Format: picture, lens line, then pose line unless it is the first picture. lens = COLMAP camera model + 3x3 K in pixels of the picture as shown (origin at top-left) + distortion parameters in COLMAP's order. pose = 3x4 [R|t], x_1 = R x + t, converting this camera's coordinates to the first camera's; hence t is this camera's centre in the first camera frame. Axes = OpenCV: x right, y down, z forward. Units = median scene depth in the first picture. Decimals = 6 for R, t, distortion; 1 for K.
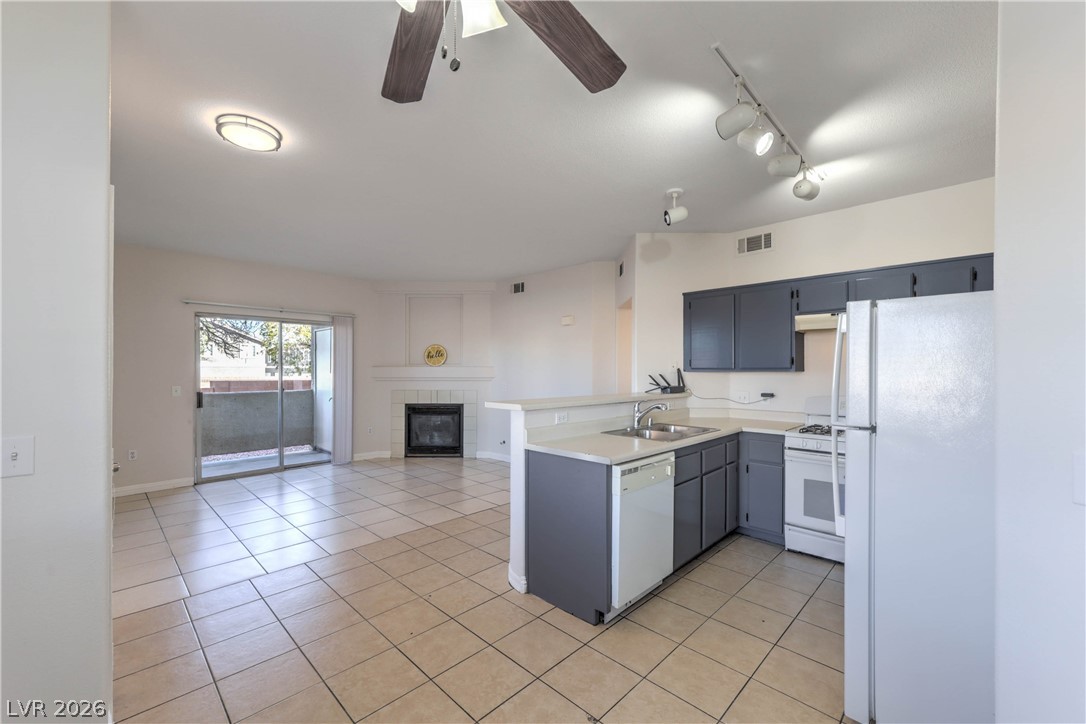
lens RADIAL K [[432.7, 0, 543.6], [0, 432.7, 371.0], [0, 0, 1]] dist [-0.000128, 0.000060]
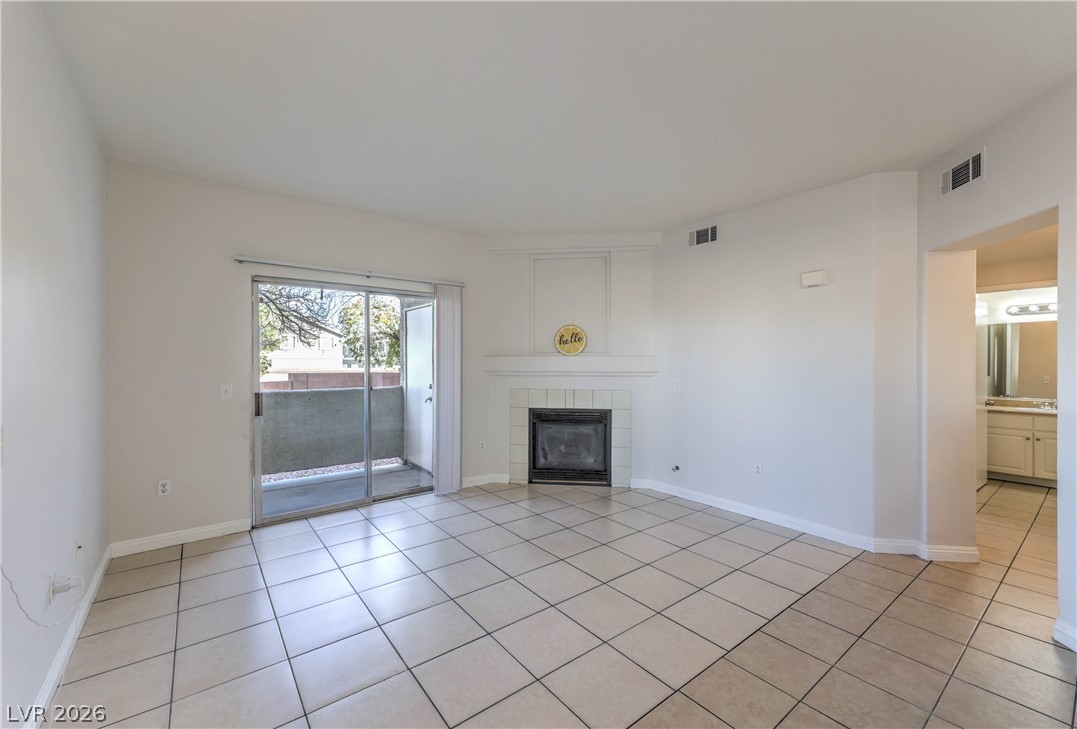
lens RADIAL K [[443.6, 0, 550.8], [0, 443.6, 363.3], [0, 0, 1]] dist [0.000310, 0.000061]
pose [[0.991276, 0.000343, -0.131802, -0.298661], [-0.000140, 0.999999, 0.001547, 0.001000], [0.131803, -0.001515, 0.991275, 0.446027]]
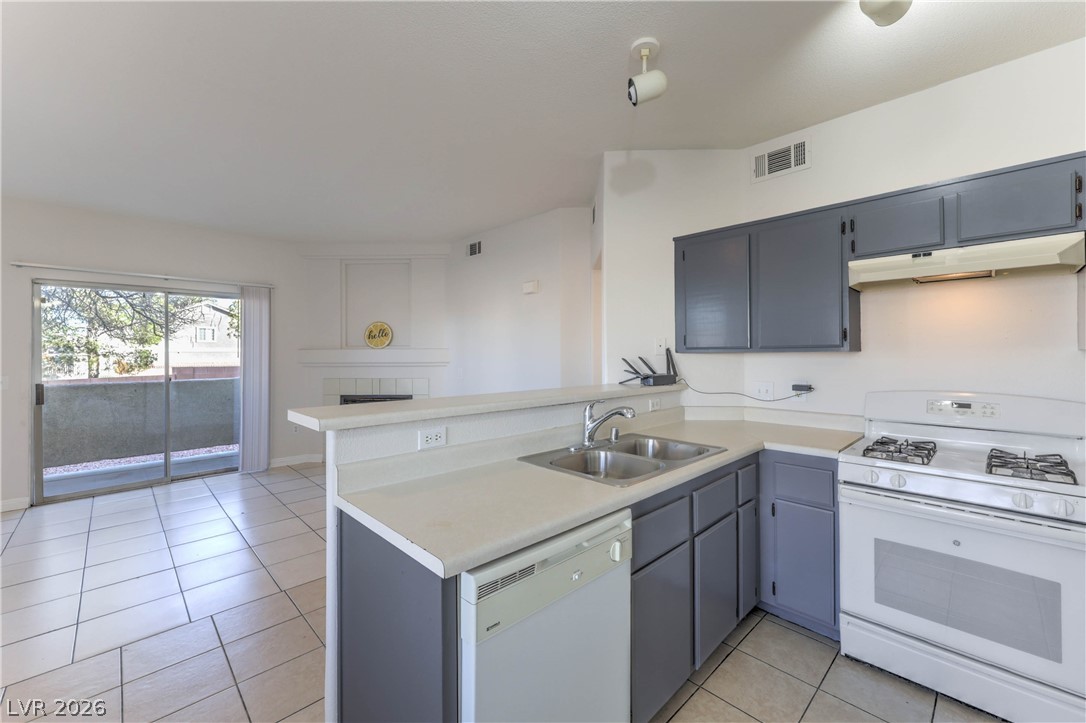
lens RADIAL K [[439.2, 0, 548.0], [0, 439.2, 350.5], [0, 0, 1]] dist [0.002913, 0.000451]
pose [[0.999764, -0.005890, -0.020923, 0.134767], [0.005707, 0.999945, -0.008784, 0.002419], [0.020973, 0.008663, 0.999743, 0.298634]]
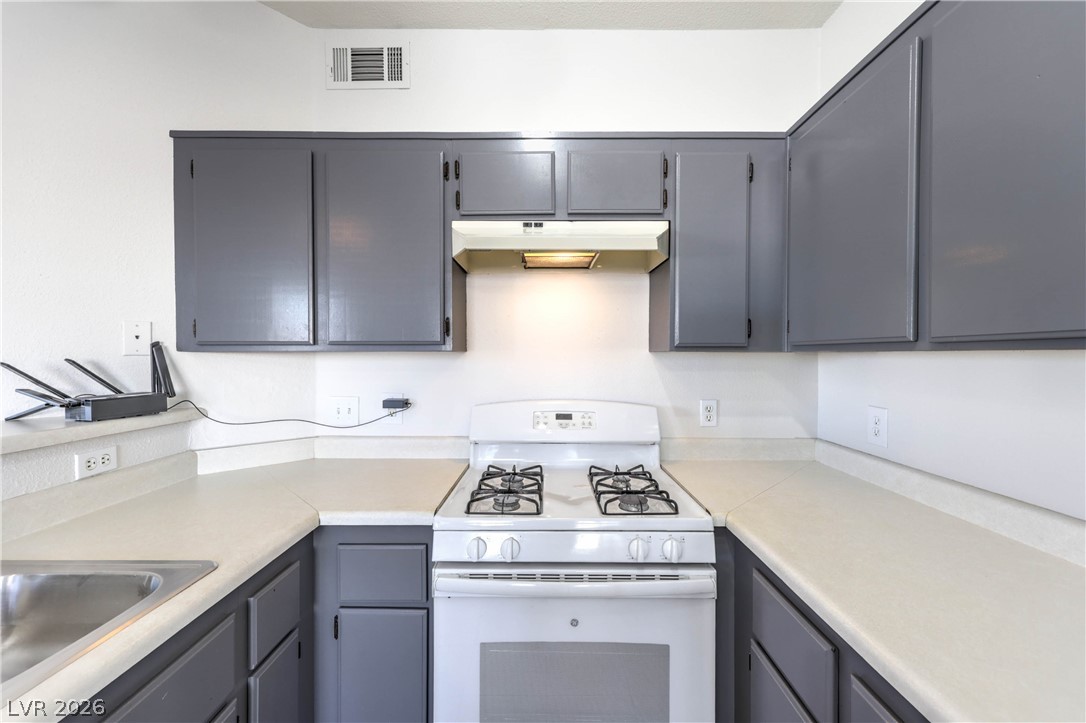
lens RADIAL K [[439.4, 0, 543.0], [0, 439.4, 361.5], [0, 0, 1]] dist [0.002184, 0.000222]
pose [[0.722067, -0.010095, 0.691750, 0.283792], [-0.000146, 0.999891, 0.014743, 0.004078], [-0.691823, -0.010747, 0.721987, 0.513547]]
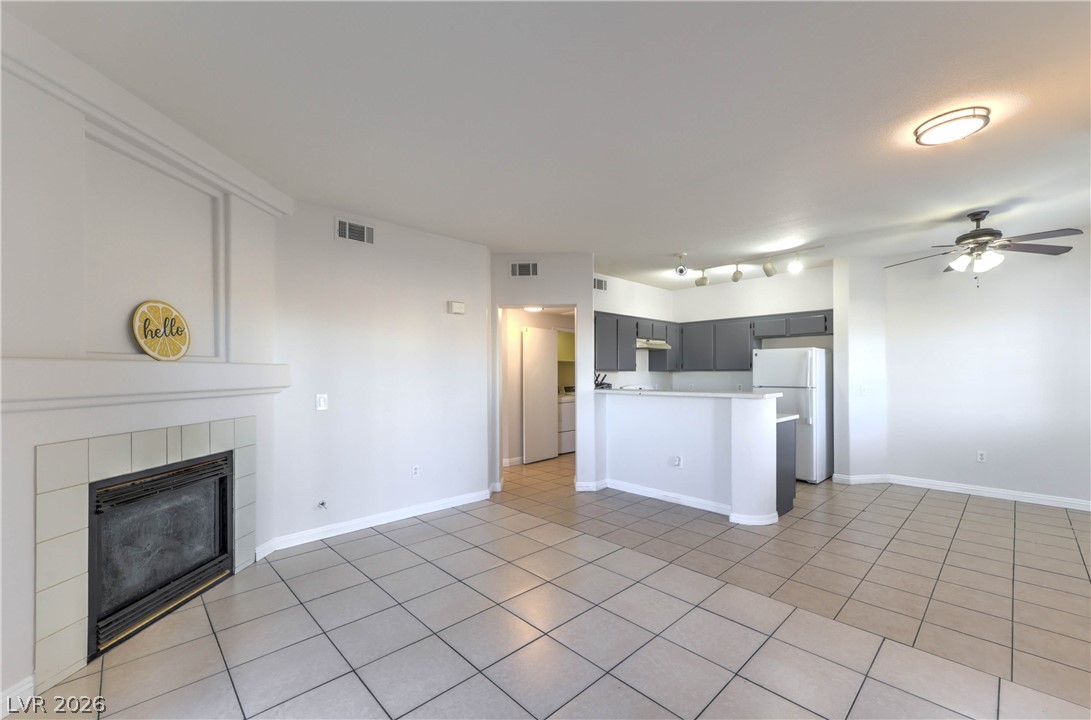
lens RADIAL K [[444.0, 0, 546.3], [0, 444.0, 377.8], [0, 0, 1]] dist [-0.000064, -0.000070]
pose [[0.037559, -0.012181, 0.999220, -0.976030], [0.007667, 0.999900, 0.011901, 0.002006], [-0.999265, 0.007214, 0.037648, 1.068197]]
